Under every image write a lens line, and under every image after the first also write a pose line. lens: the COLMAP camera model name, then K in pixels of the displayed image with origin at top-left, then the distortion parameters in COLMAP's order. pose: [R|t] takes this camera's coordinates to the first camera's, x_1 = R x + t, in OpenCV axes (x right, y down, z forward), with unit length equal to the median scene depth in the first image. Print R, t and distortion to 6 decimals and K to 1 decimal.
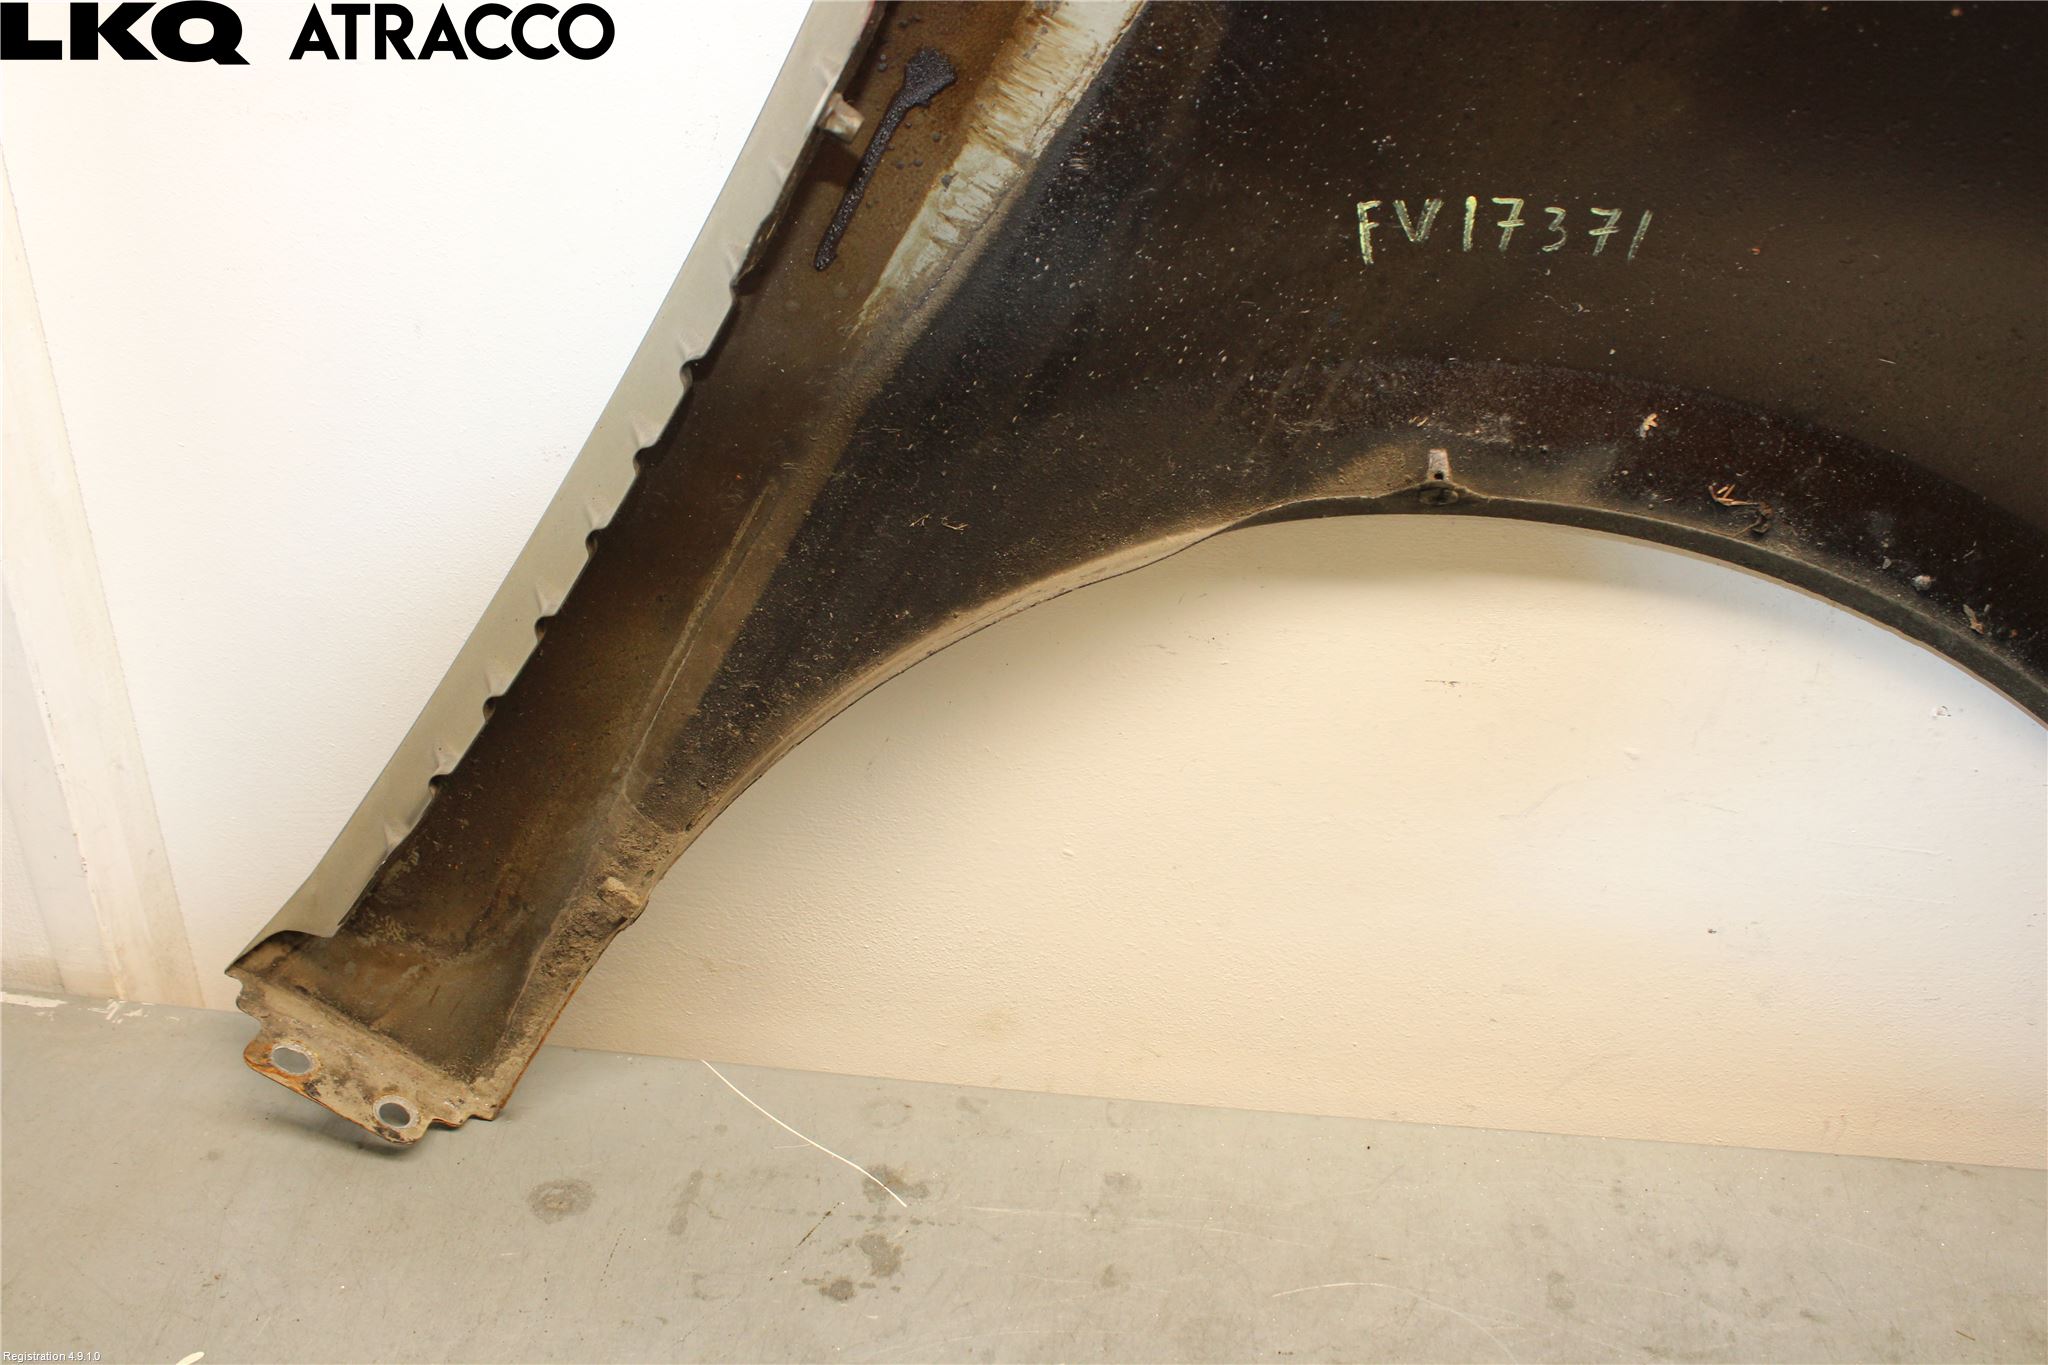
lens RADIAL K [[1858.6, 0, 1025.5], [0, 1858.6, 672.1], [0, 0, 1]] dist [-0.152471, 0.136332]
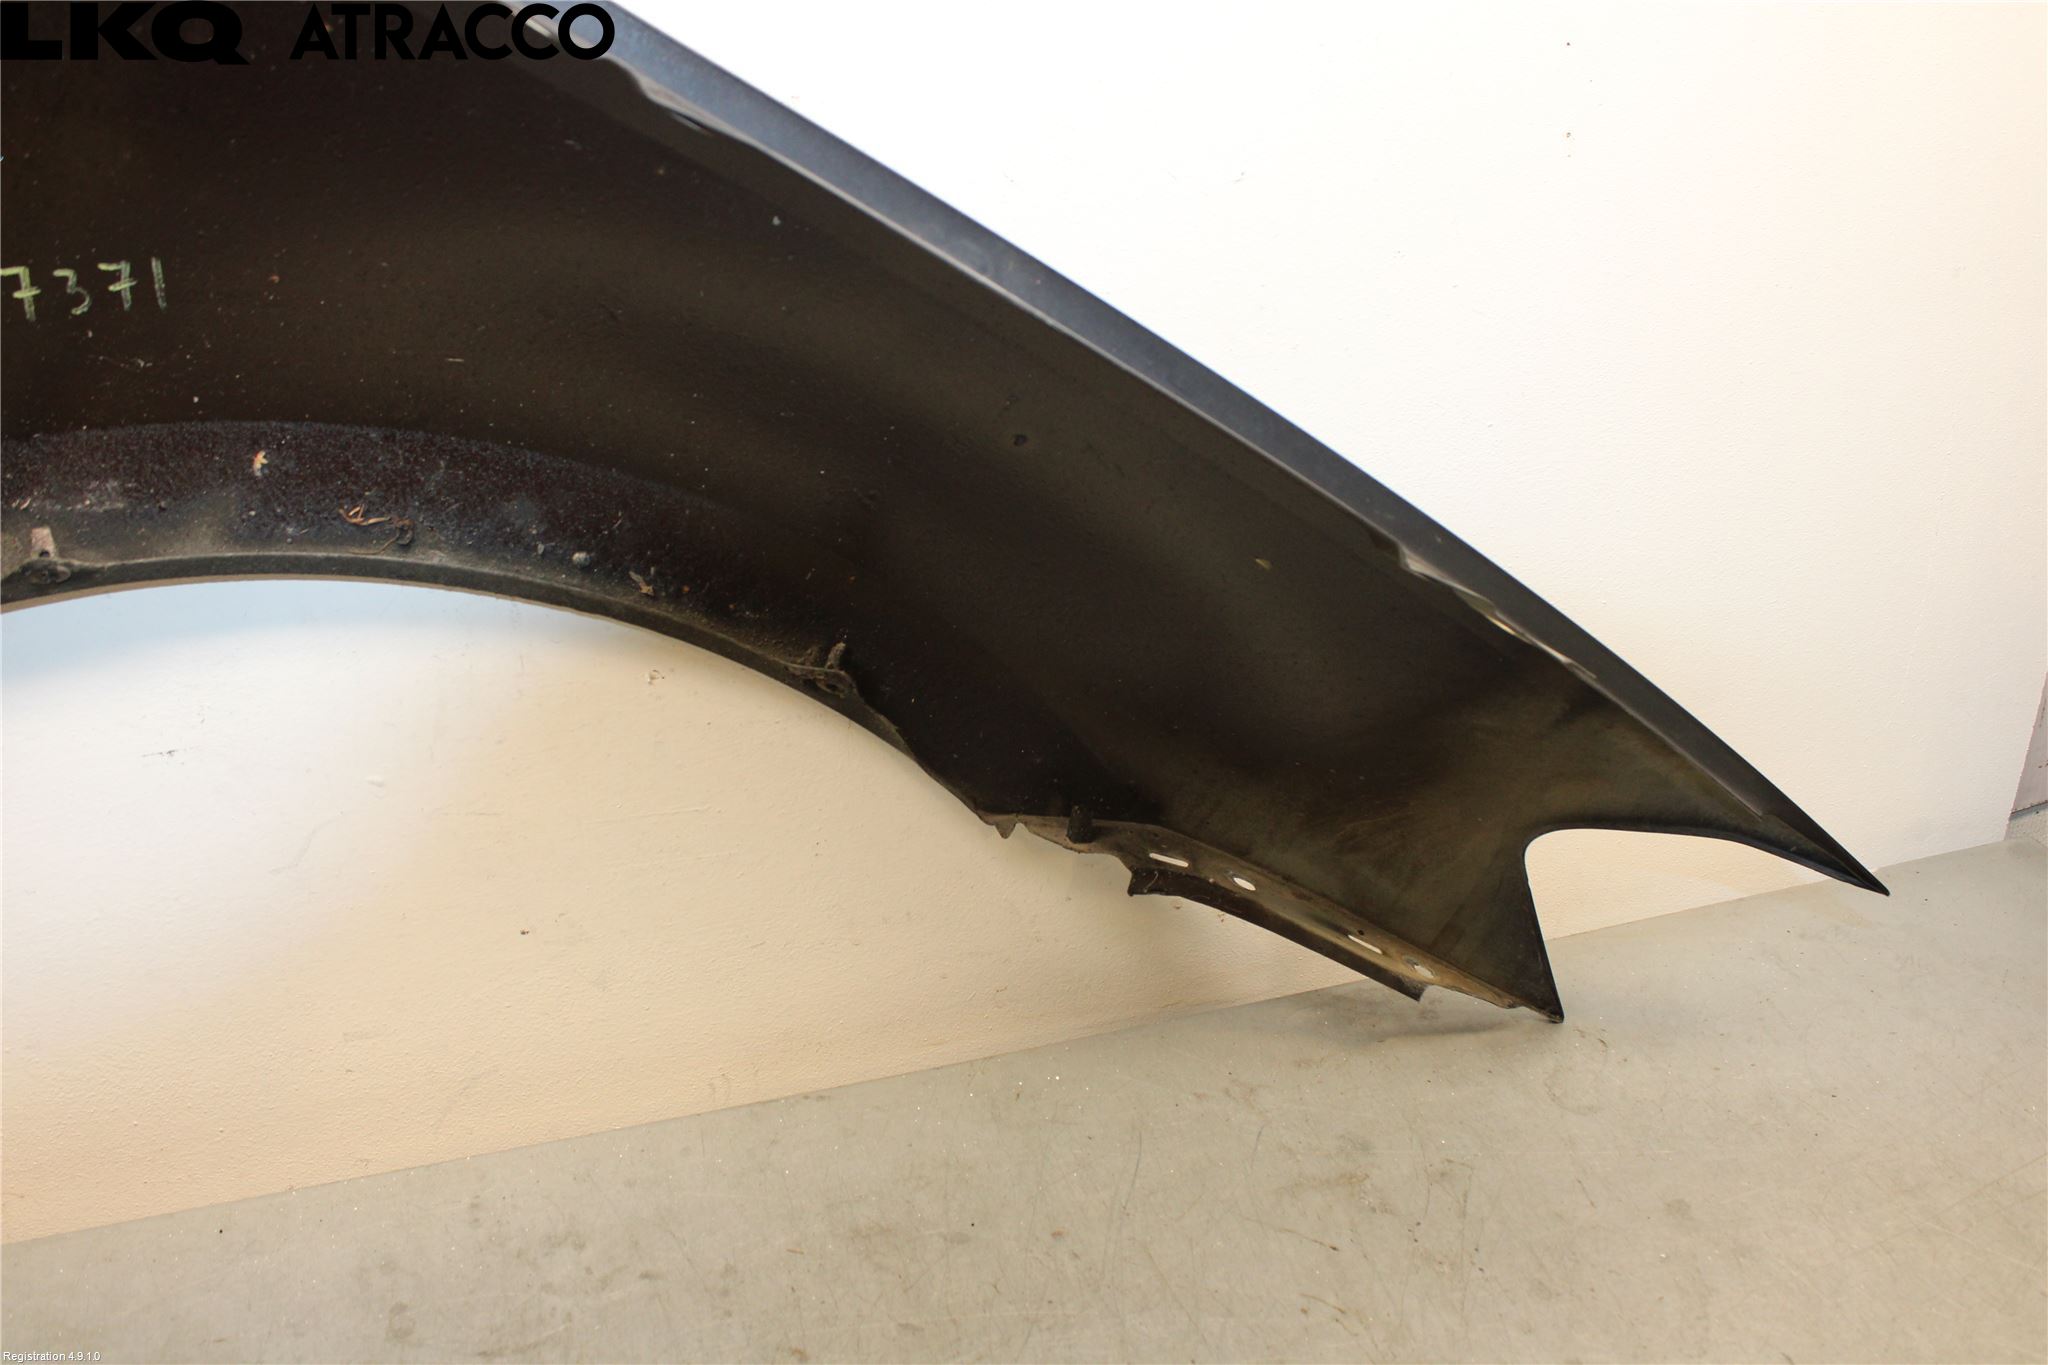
lens RADIAL K [[1858.6, 0, 1025.5], [0, 1858.6, 672.1], [0, 0, 1]] dist [-0.152471, 0.136332]
pose [[0.915395, -0.206406, 0.345614, 0.347060], [0.219314, 0.975653, 0.001797, 0.067160], [-0.337570, 0.074153, 0.938375, -0.077859]]
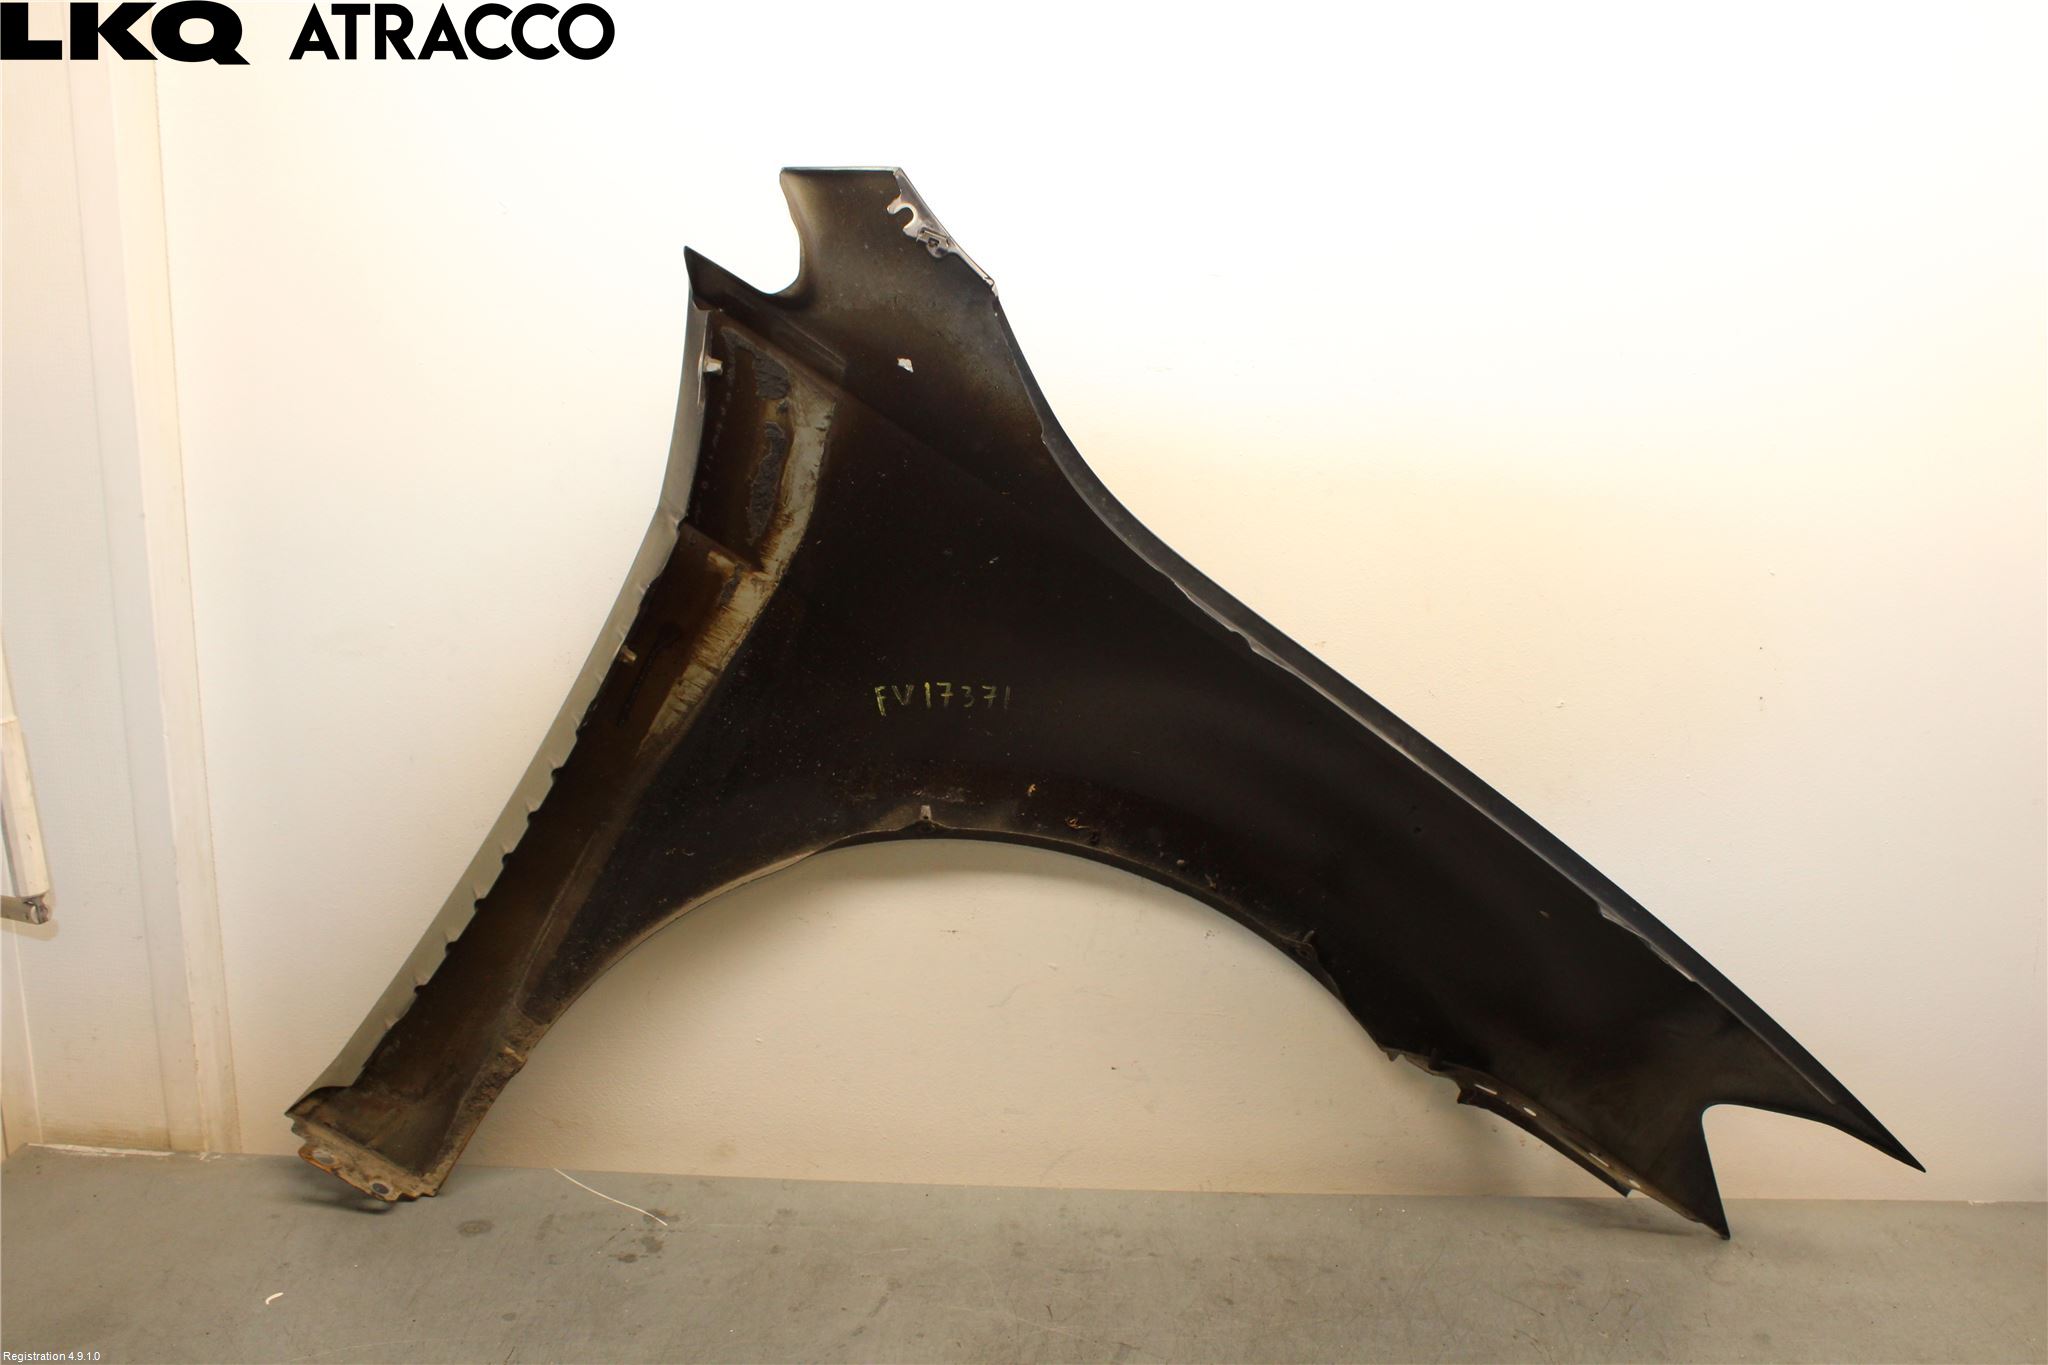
lens RADIAL K [[1858.6, 0, 1025.5], [0, 1858.6, 672.1], [0, 0, 1]] dist [-0.152471, 0.136332]
pose [[0.995400, -0.020756, 0.093535, 0.140261], [0.044532, 0.964620, -0.259857, 0.264577], [-0.084832, 0.262827, 0.961106, -0.979553]]
